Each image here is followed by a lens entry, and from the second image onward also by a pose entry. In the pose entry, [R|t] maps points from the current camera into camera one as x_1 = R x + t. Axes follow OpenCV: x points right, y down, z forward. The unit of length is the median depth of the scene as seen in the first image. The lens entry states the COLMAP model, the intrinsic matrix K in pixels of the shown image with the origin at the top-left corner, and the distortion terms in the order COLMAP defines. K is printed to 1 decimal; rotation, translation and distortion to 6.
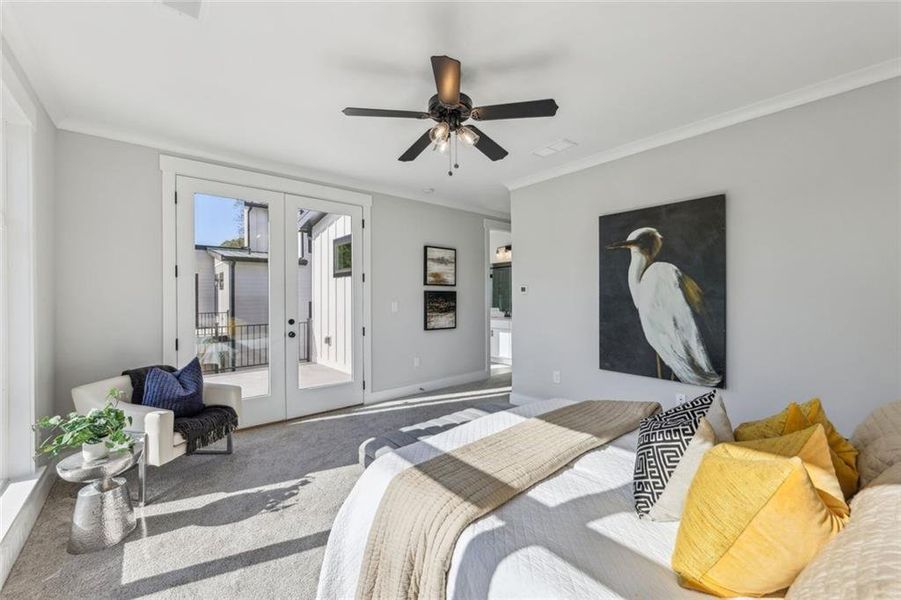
lens RADIAL K [[356.5, 0, 447.2], [0, 356.5, 299.5], [0, 0, 1]] dist [0.004106, 0.000147]
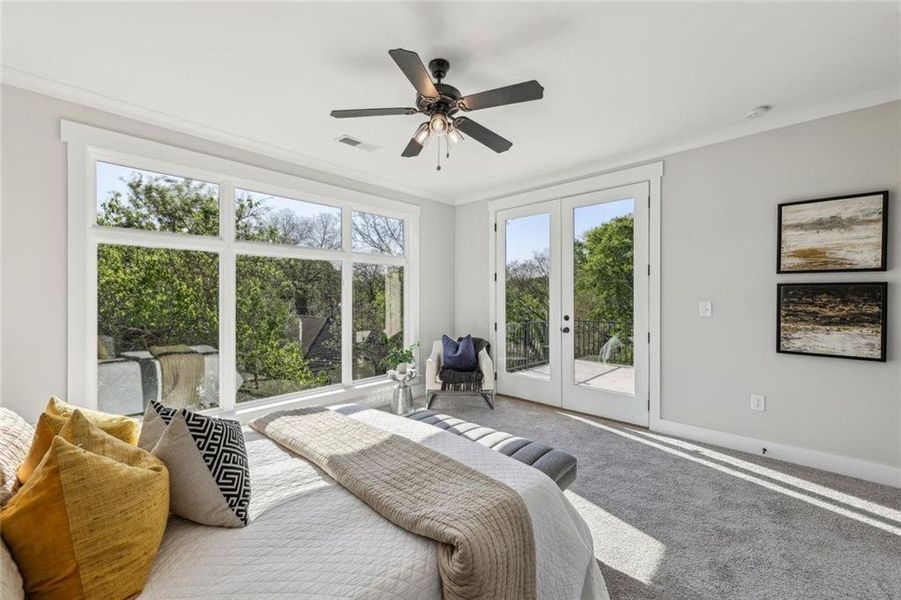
lens RADIAL K [[356.5, 0, 447.4], [0, 356.5, 297.8], [0, 0, 1]] dist [0.004106, 0.000147]
pose [[0.126946, 0.010734, -0.991852, 0.441058], [-0.006478, 0.999929, 0.009993, -0.003816], [0.991888, 0.005157, 0.127007, 0.401799]]
